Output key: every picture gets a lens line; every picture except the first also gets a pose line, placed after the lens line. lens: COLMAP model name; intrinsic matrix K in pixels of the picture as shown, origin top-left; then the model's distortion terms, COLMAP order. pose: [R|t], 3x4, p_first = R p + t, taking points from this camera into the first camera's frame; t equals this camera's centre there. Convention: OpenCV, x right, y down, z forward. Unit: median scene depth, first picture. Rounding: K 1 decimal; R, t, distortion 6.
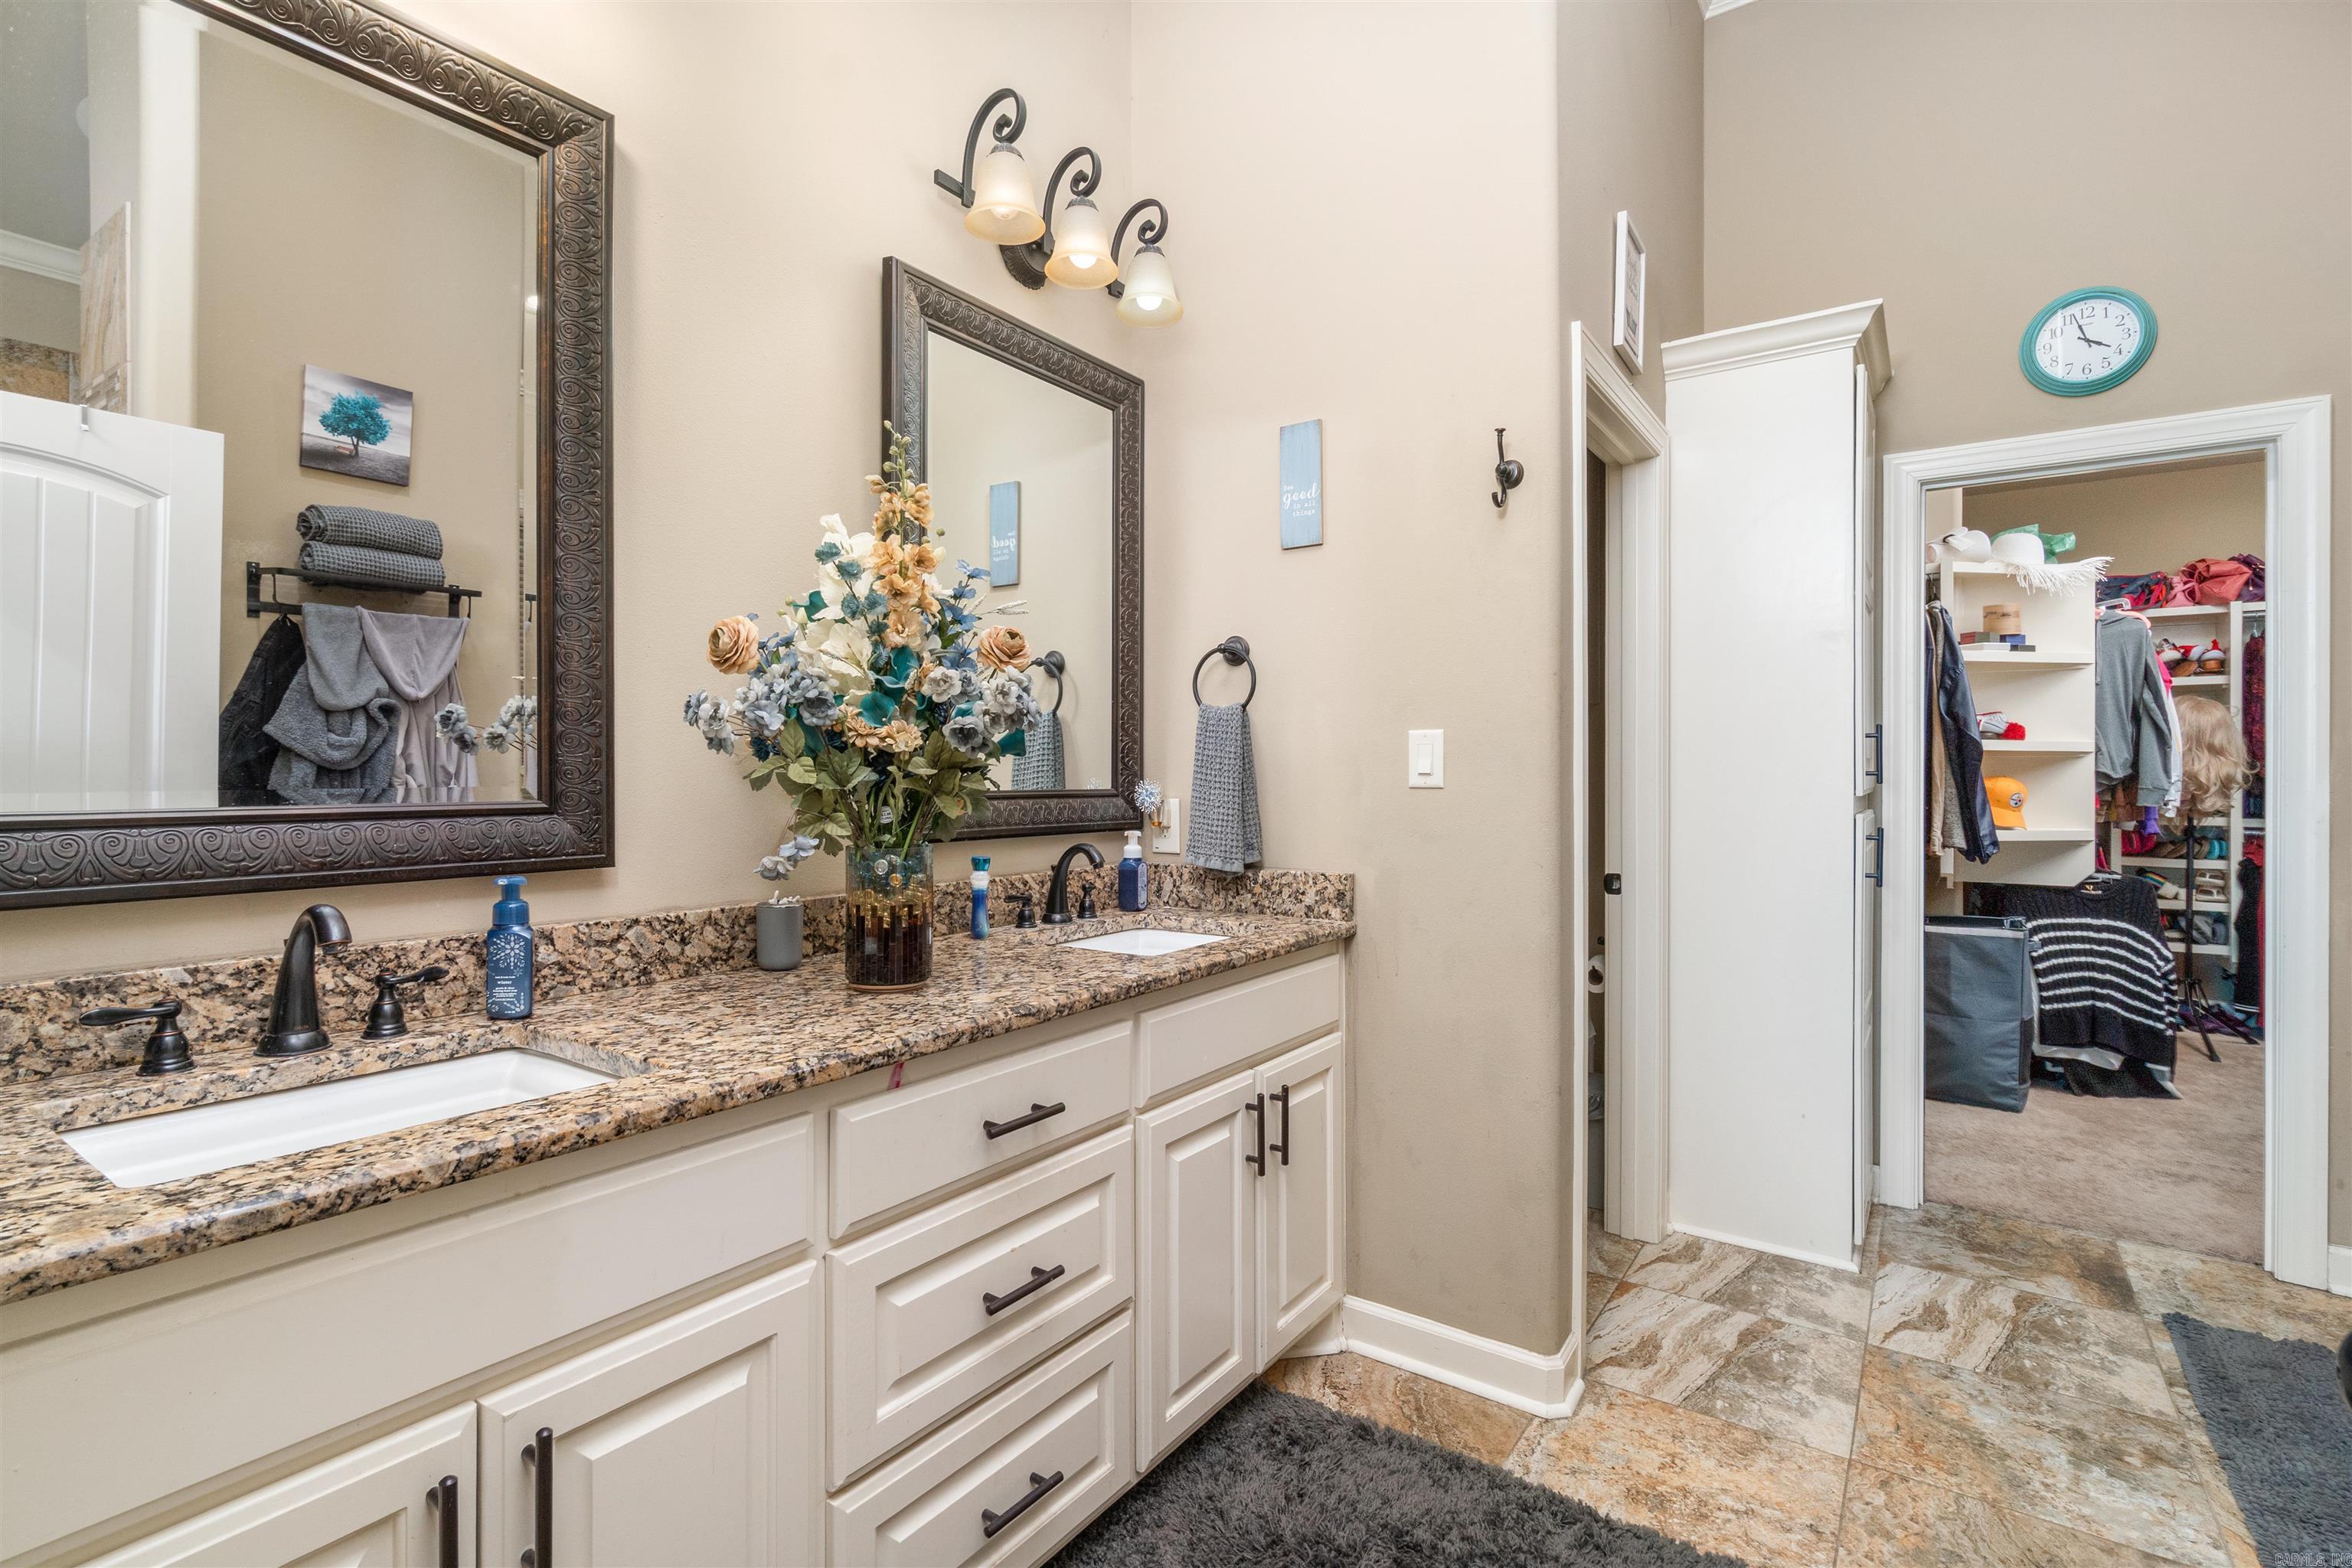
lens RADIAL K [[1094.6, 0, 1176.0], [0, 1094.6, 784.0], [0, 0, 1]] dist [0.001405, 0.000349]
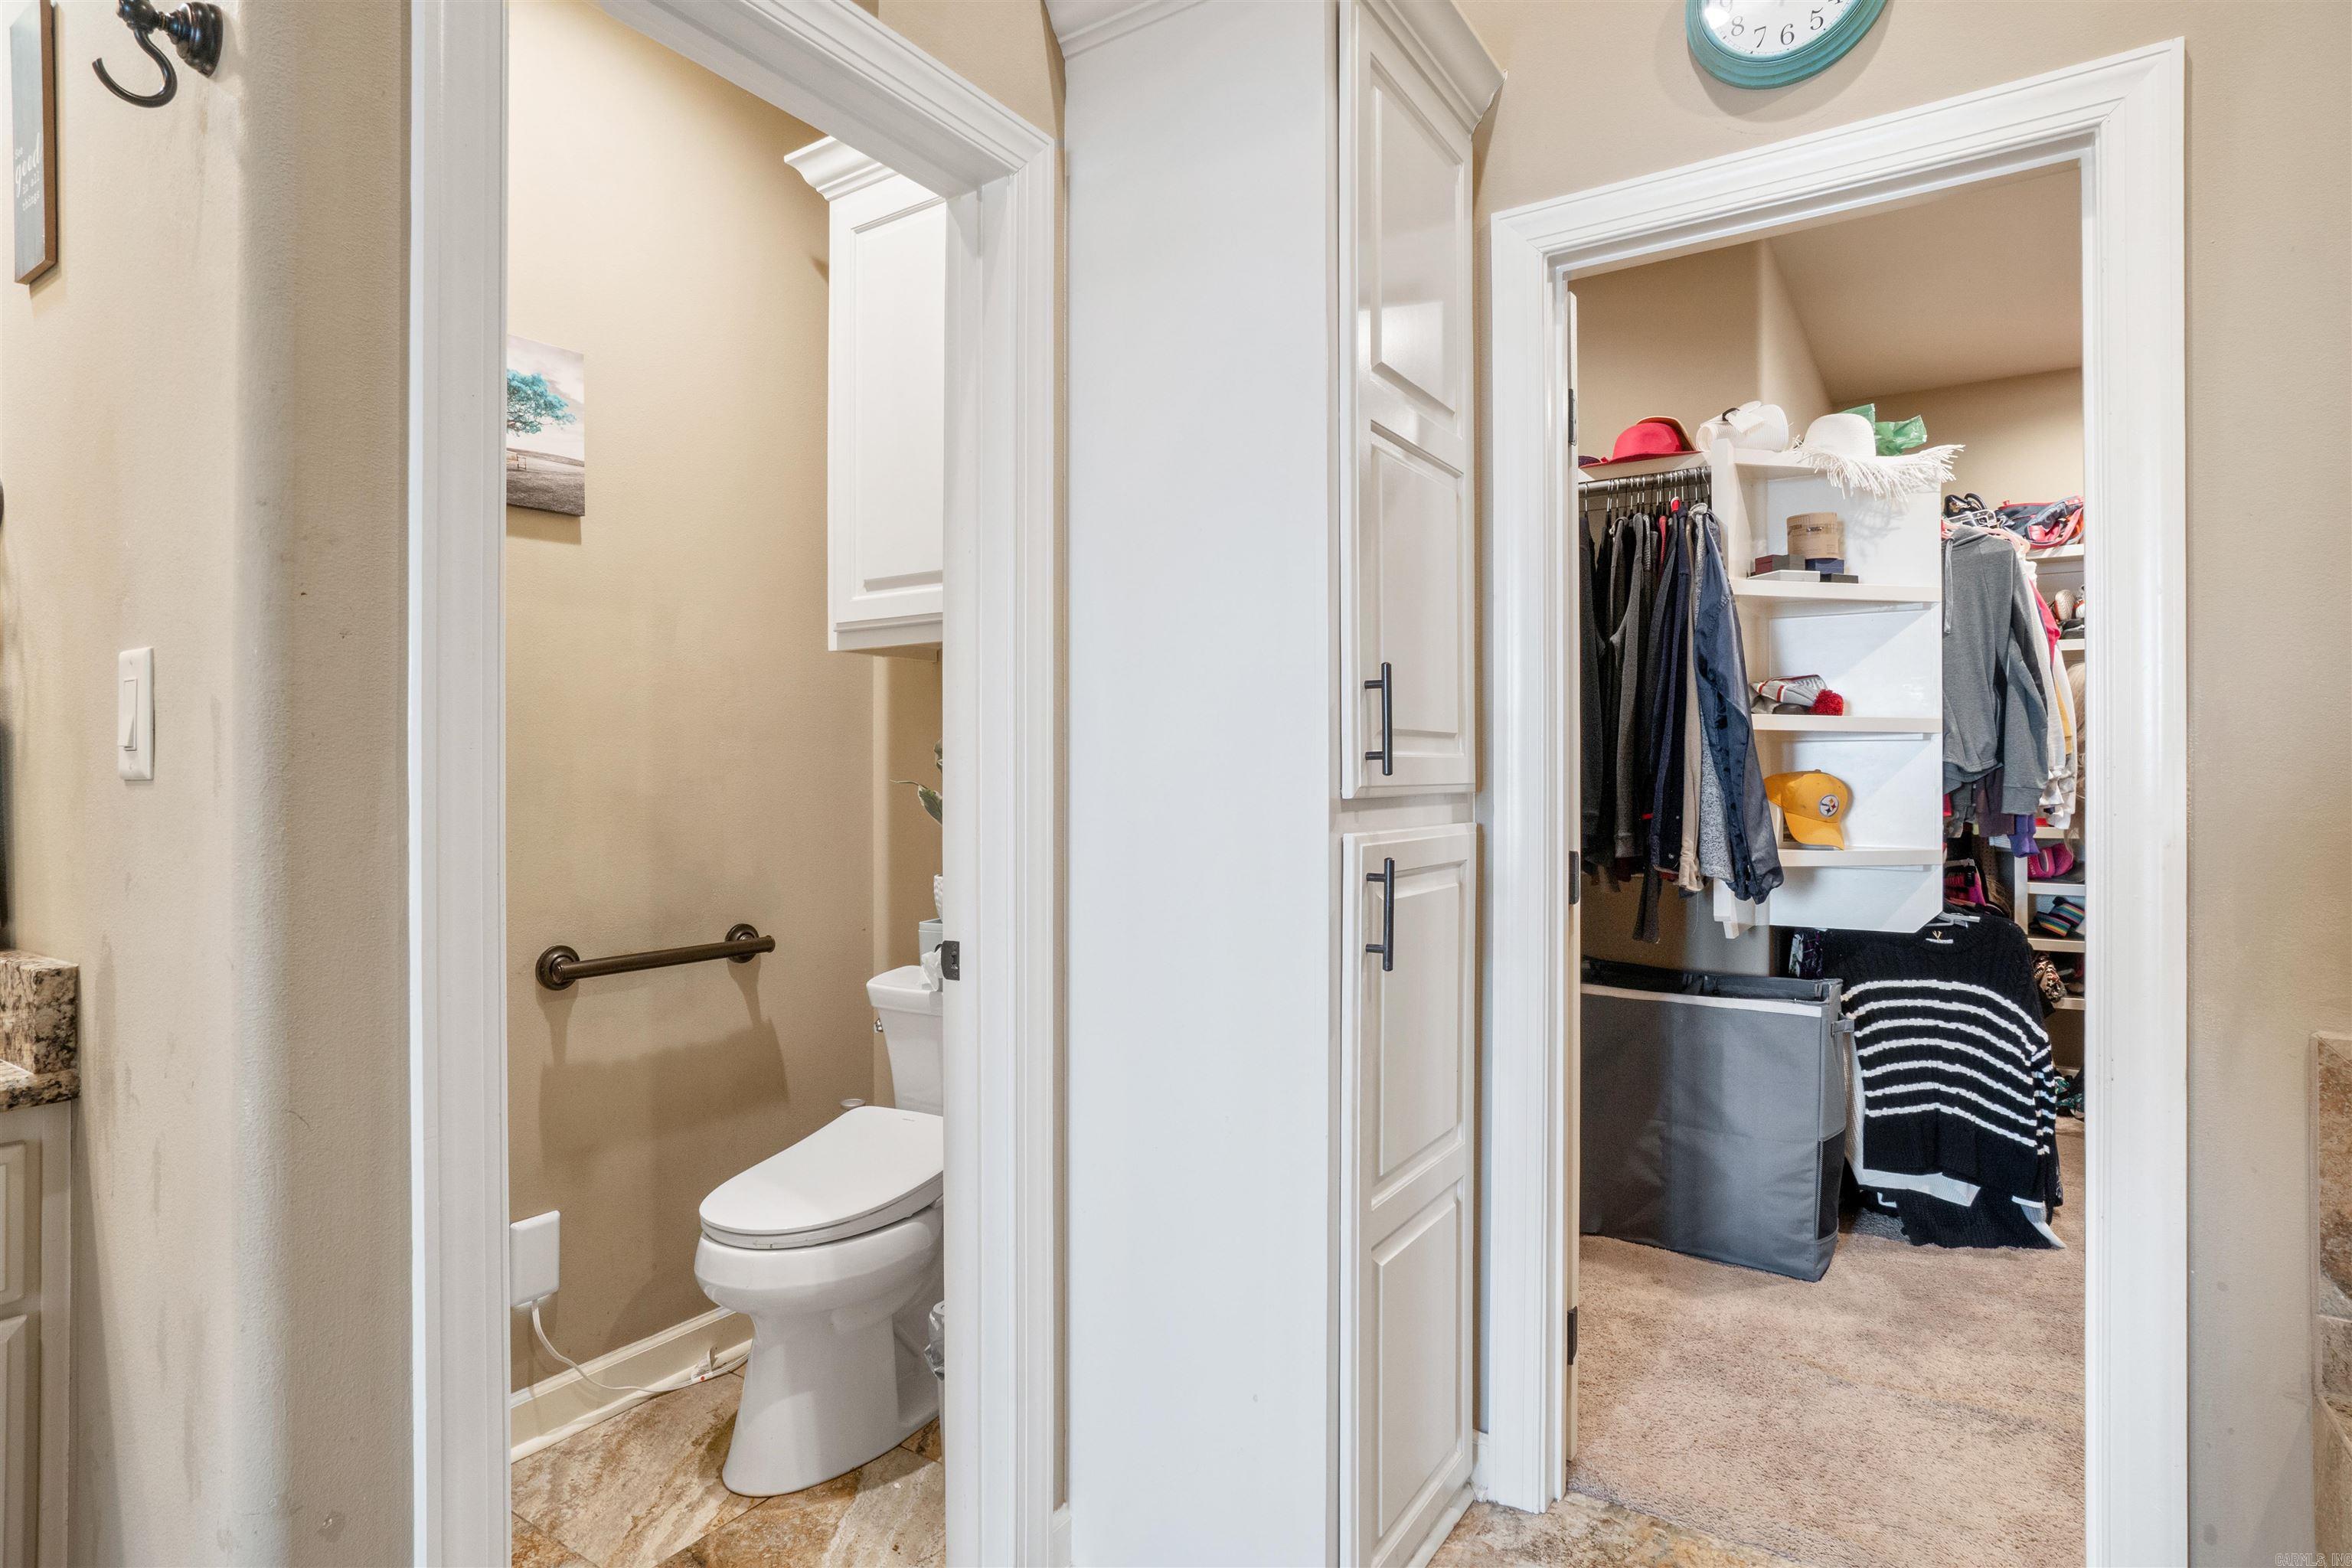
lens RADIAL K [[1235.0, 0, 1176.0], [0, 1235.0, 784.0], [0, 0, 1]] dist [-0.040675, 0.029589]
pose [[0.999211, -0.000265, 0.039707, 0.341510], [0.000406, 0.999994, -0.003553, 0.004230], [-0.039706, 0.003566, 0.999205, 0.271375]]
